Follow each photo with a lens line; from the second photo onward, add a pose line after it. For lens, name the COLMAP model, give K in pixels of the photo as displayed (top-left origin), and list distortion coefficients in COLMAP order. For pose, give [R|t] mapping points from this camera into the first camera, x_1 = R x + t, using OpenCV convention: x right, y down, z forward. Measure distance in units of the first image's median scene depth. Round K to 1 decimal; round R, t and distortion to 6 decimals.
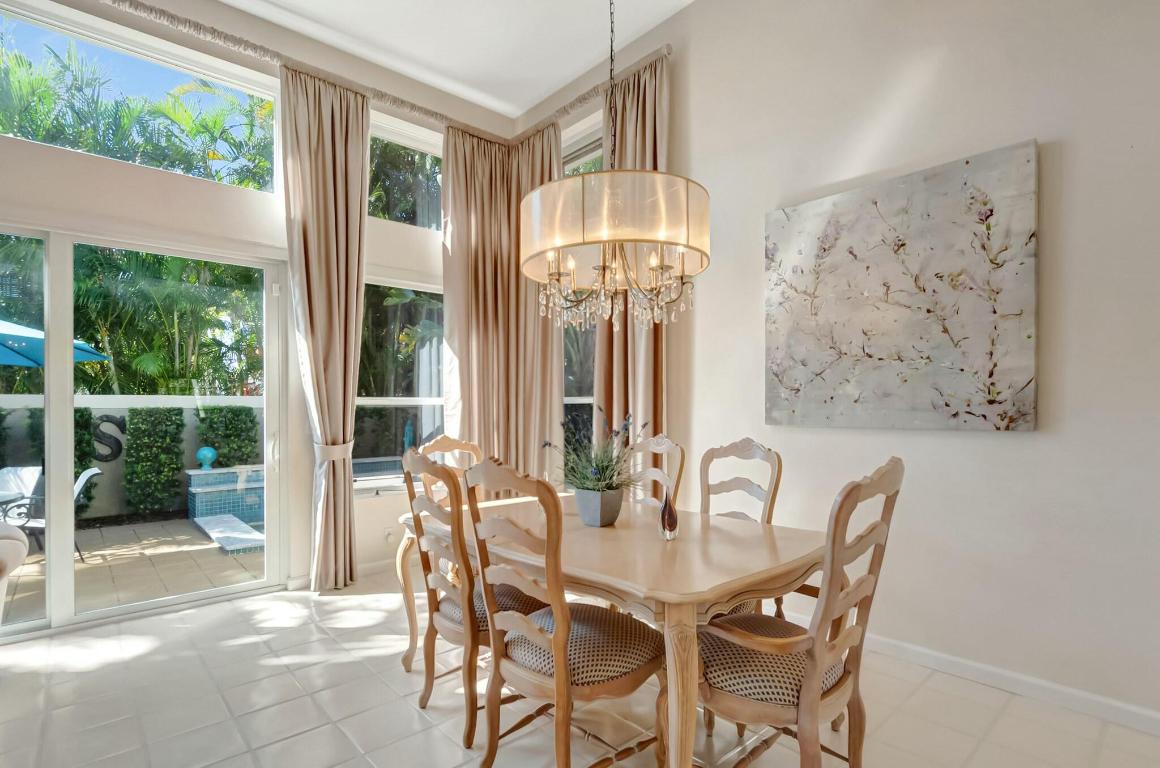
lens RADIAL K [[564.2, 0, 576.9], [0, 564.2, 410.7], [0, 0, 1]] dist [-0.007240, -0.001960]
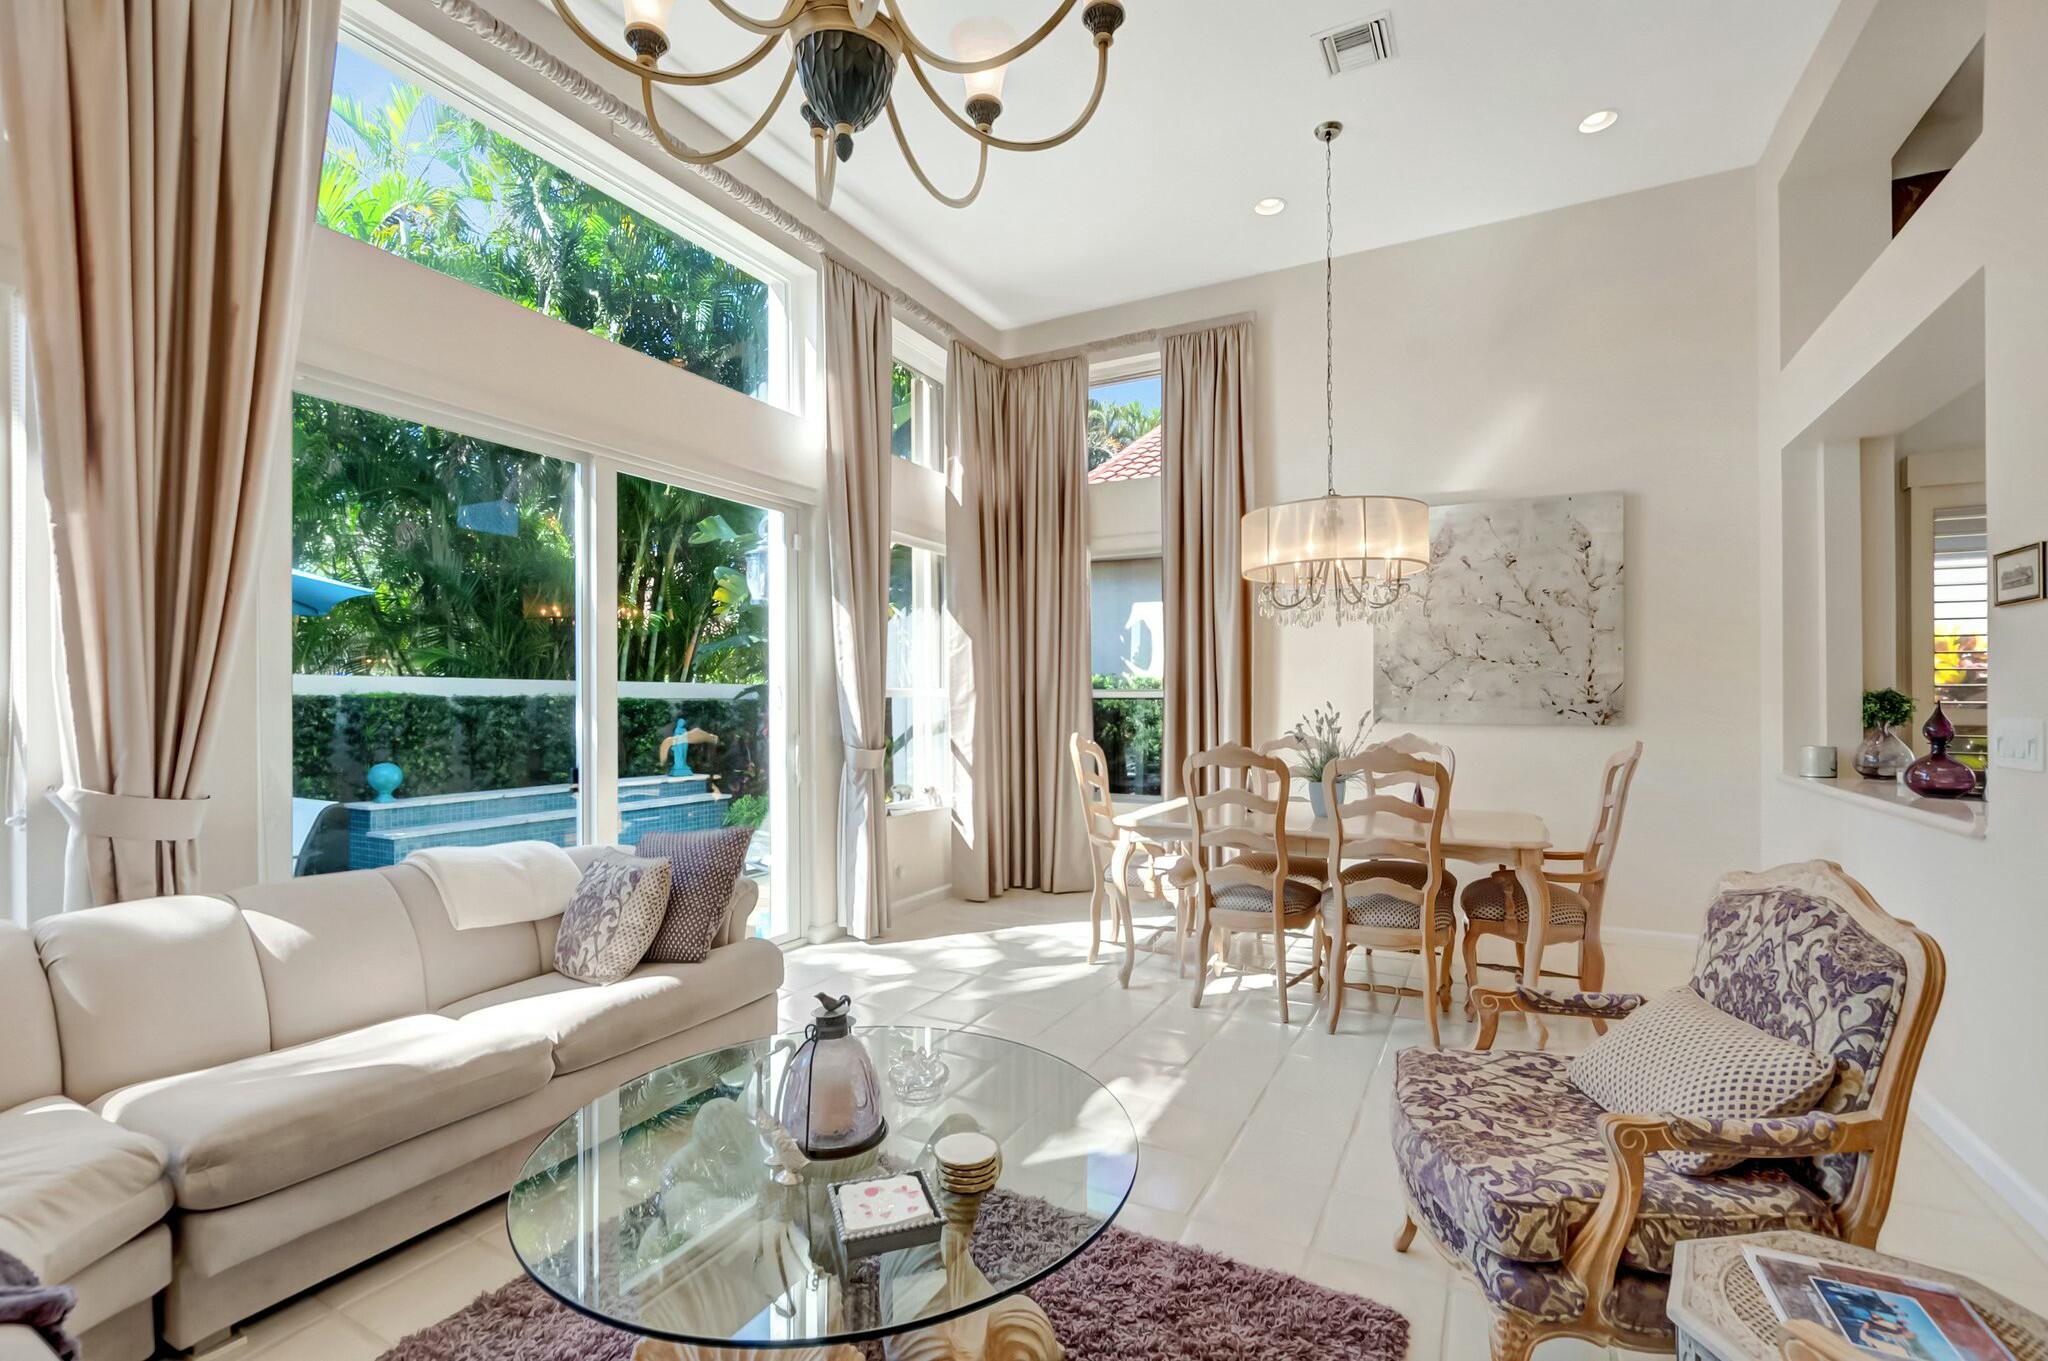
lens RADIAL K [[927.8, 0, 1007.5], [0, 927.8, 683.6], [0, 0, 1]] dist [-0.007296, -0.000246]
pose [[0.933452, 0.014553, 0.358406, -0.917317], [-0.006161, 0.999680, -0.024544, 0.001804], [-0.358649, 0.020703, 0.933243, -0.321336]]
